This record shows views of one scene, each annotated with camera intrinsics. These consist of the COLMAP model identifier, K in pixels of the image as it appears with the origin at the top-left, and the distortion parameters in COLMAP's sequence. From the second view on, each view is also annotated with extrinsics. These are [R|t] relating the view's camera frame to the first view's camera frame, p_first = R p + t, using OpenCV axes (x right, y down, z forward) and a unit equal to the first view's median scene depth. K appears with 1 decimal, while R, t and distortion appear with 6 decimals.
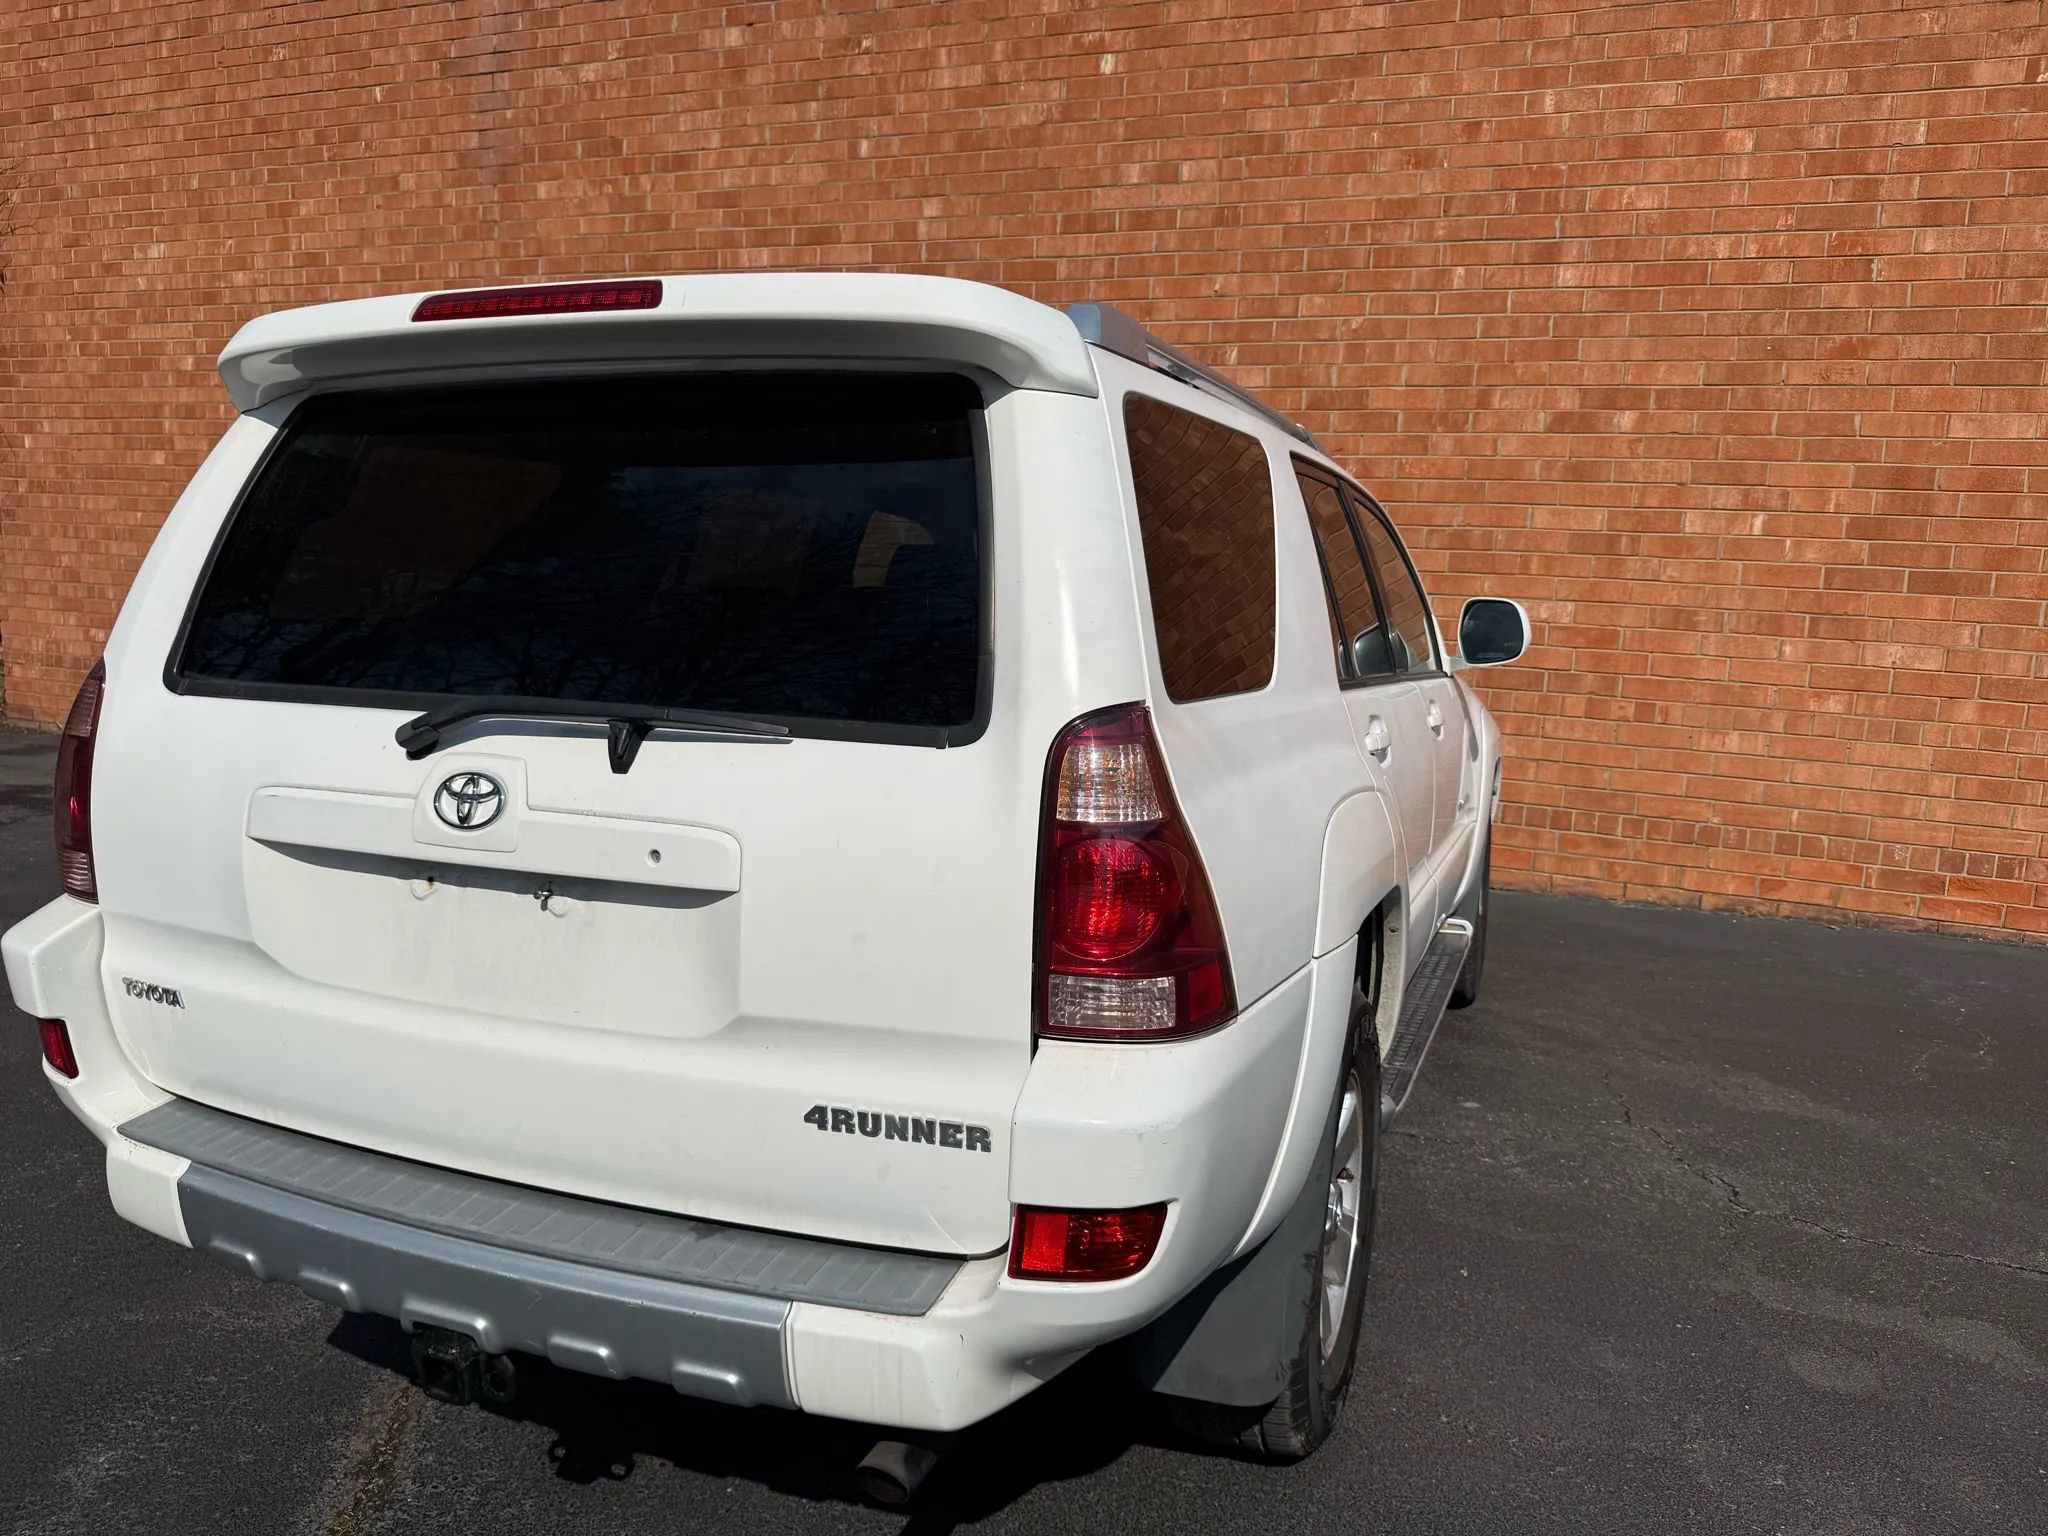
lens RADIAL K [[1457.1, 0, 1017.0], [0, 1457.1, 773.8], [0, 0, 1]] dist [0.001015, -0.010860]
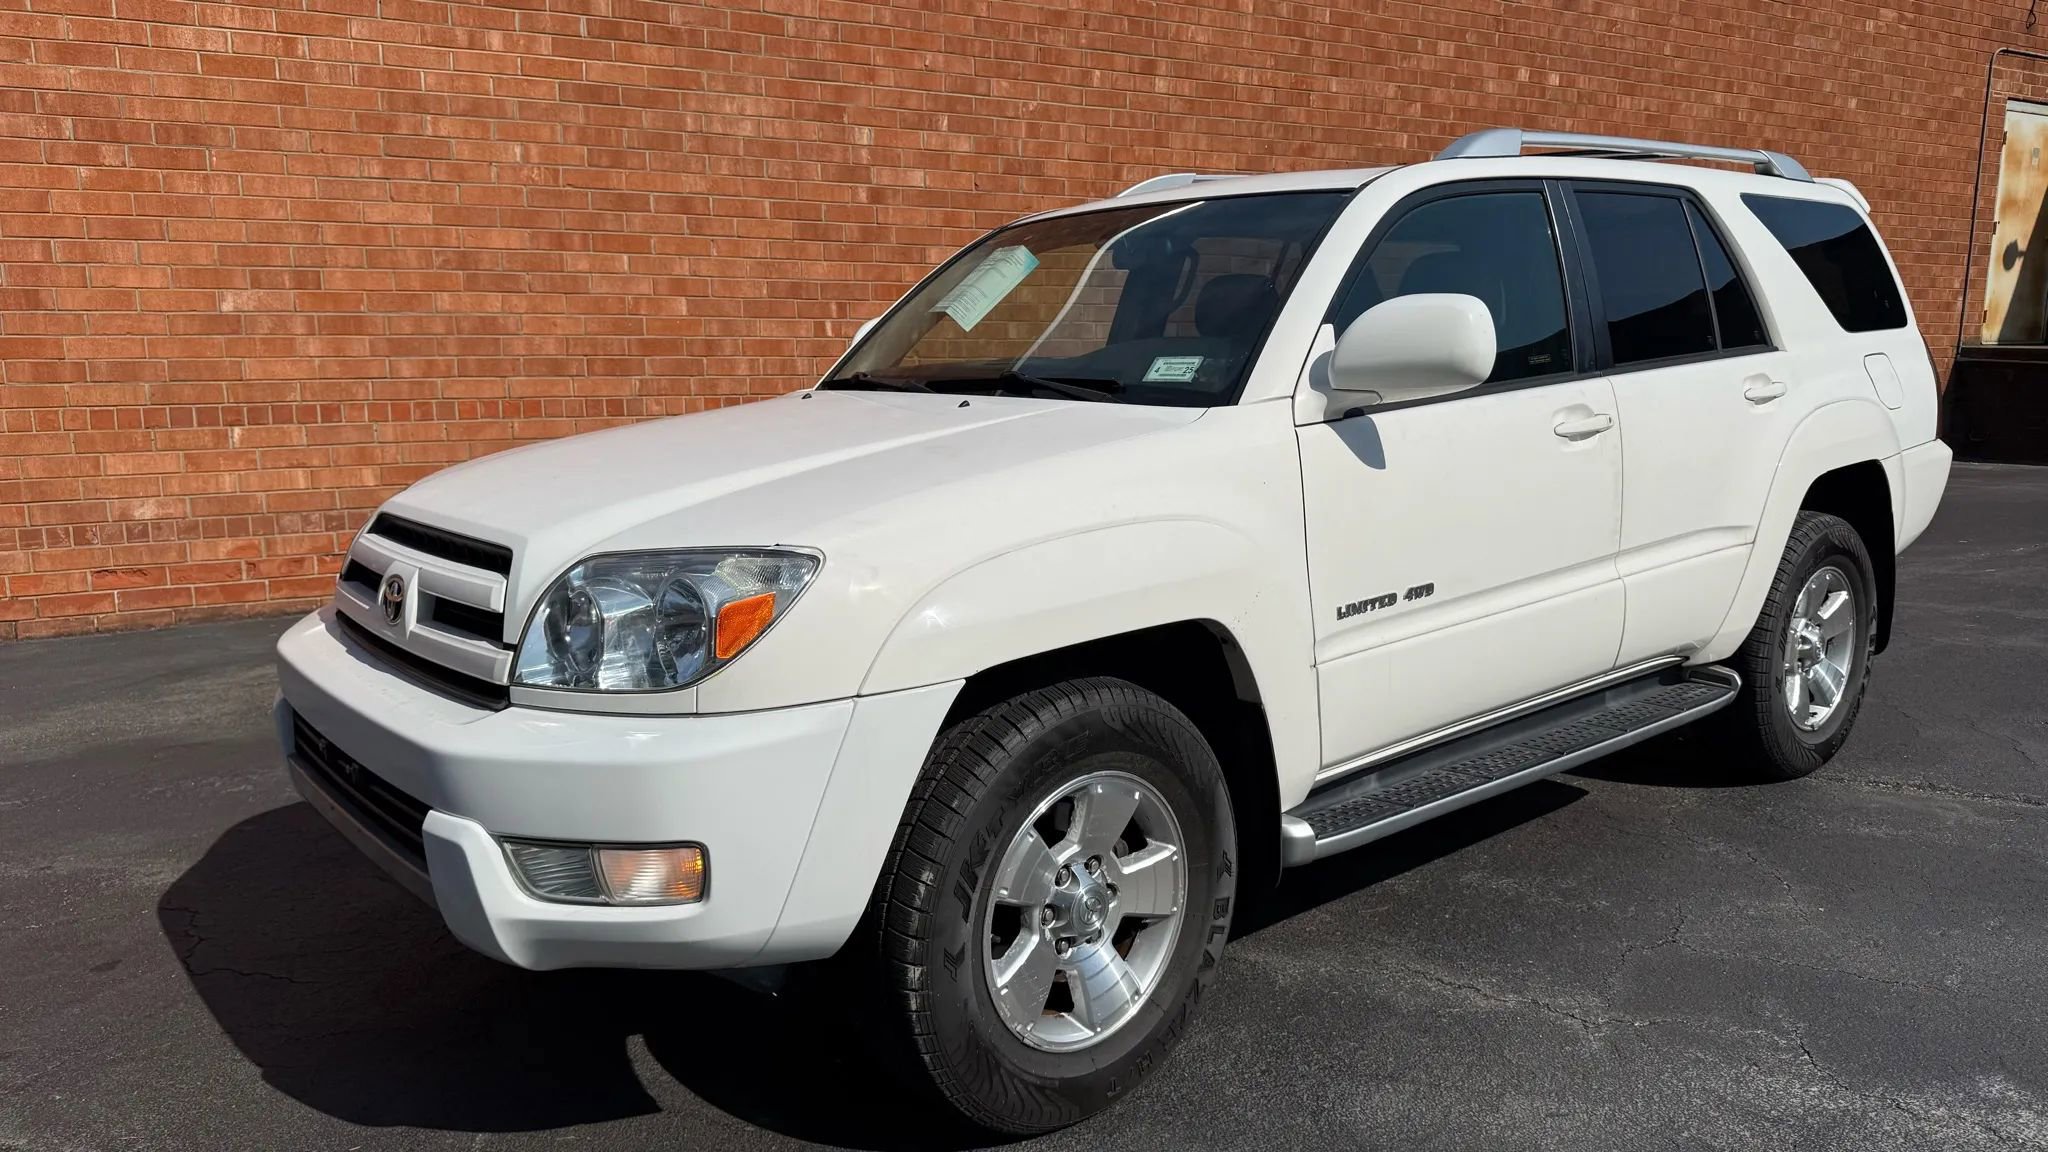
lens RADIAL K [[1437.5, 0, 1020.7], [0, 1437.5, 589.3], [0, 0, 1]] dist [0.035648, -0.043708]
pose [[0.617204, -0.181644, 0.765549, -0.824236], [0.145835, 0.982537, 0.115554, -0.044293], [-0.773170, 0.040324, 0.632916, 0.238227]]
